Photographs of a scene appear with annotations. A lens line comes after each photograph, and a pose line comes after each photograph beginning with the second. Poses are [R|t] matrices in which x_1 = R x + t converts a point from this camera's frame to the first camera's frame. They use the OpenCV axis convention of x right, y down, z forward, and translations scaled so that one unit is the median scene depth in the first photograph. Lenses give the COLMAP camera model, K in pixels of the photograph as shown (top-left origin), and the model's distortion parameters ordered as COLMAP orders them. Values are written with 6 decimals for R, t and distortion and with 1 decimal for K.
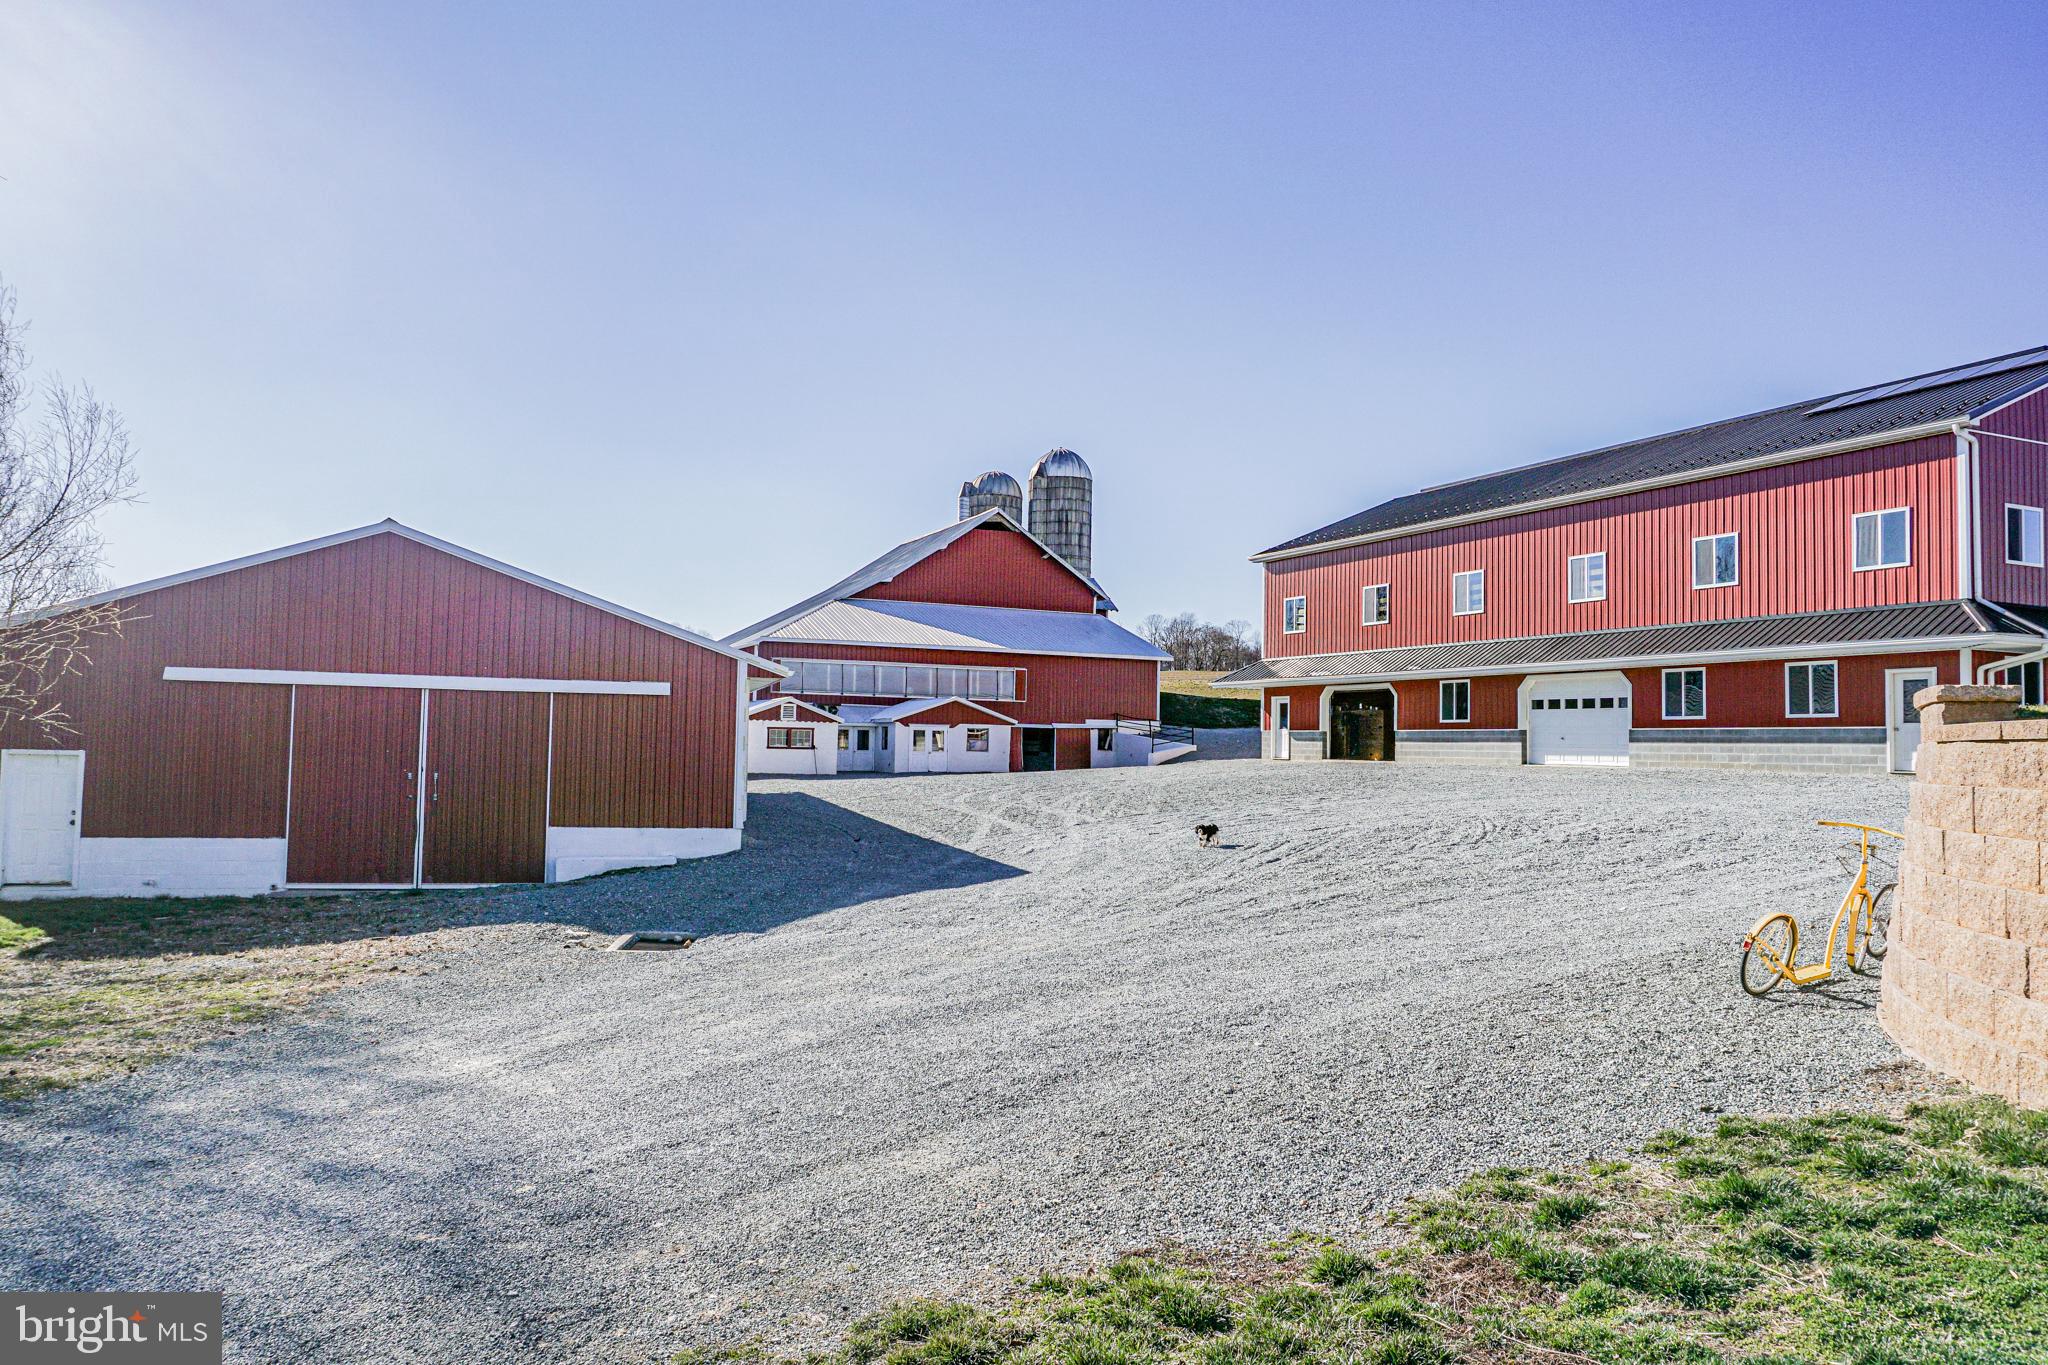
lens RADIAL K [[1421.4, 0, 1021.5], [0, 1421.4, 703.2], [0, 0, 1]] dist [-0.006547, -0.001193]
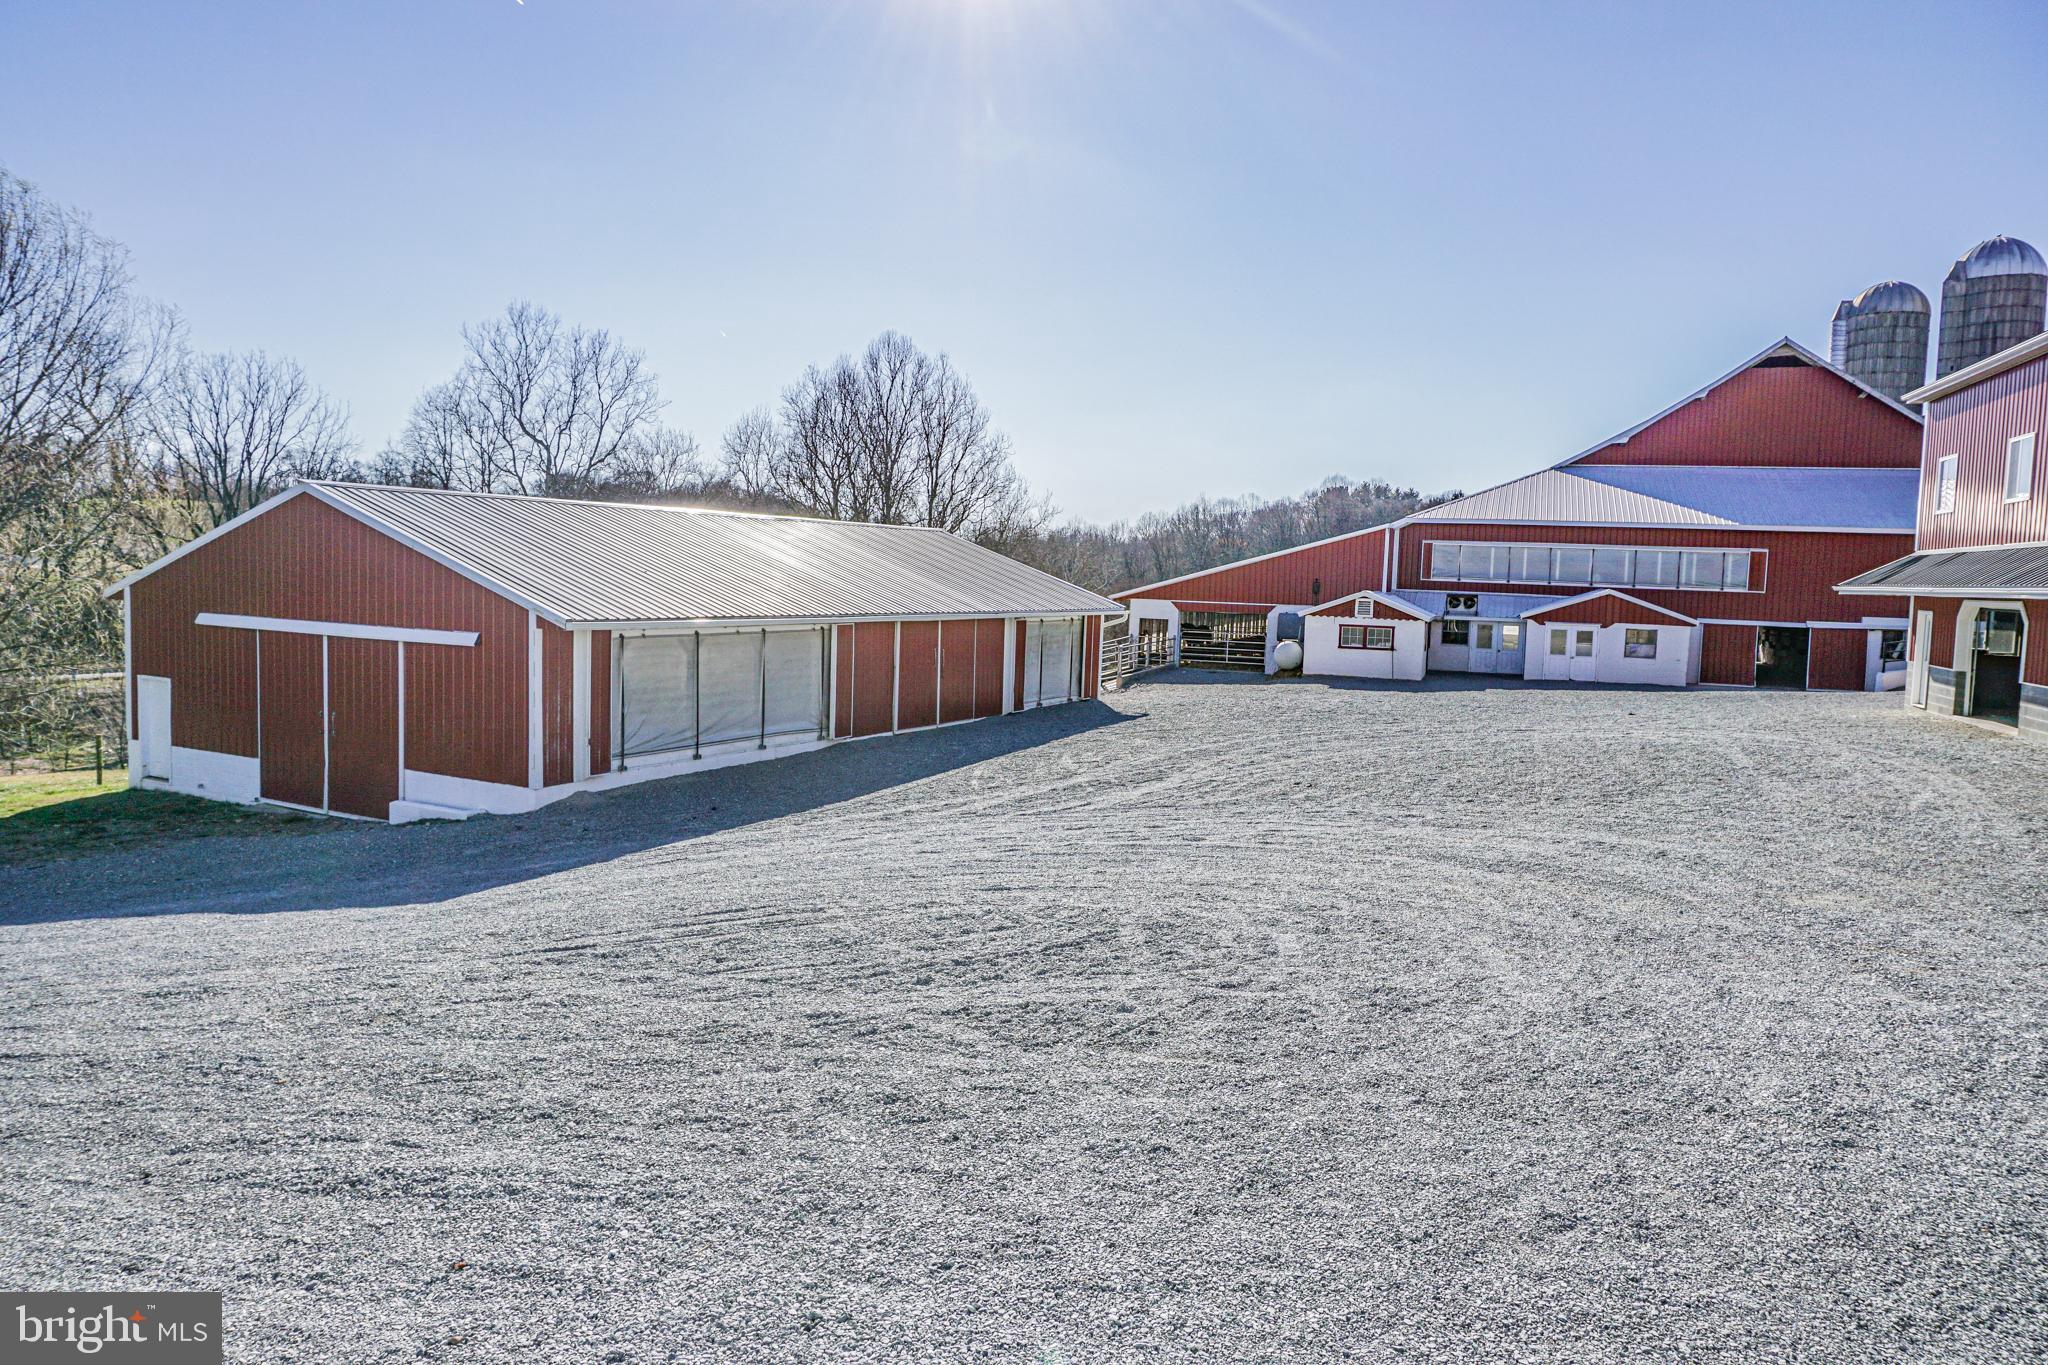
lens RADIAL K [[1348.4, 0, 1024.0], [0, 1348.4, 682.5], [0, 0, 1]] dist [-0.023561, 0.000655]
pose [[0.722028, 0.061274, -0.689145, 0.264848], [0.003713, 0.995713, 0.092423, -0.025932], [0.691854, -0.069291, 0.718705, 0.240416]]
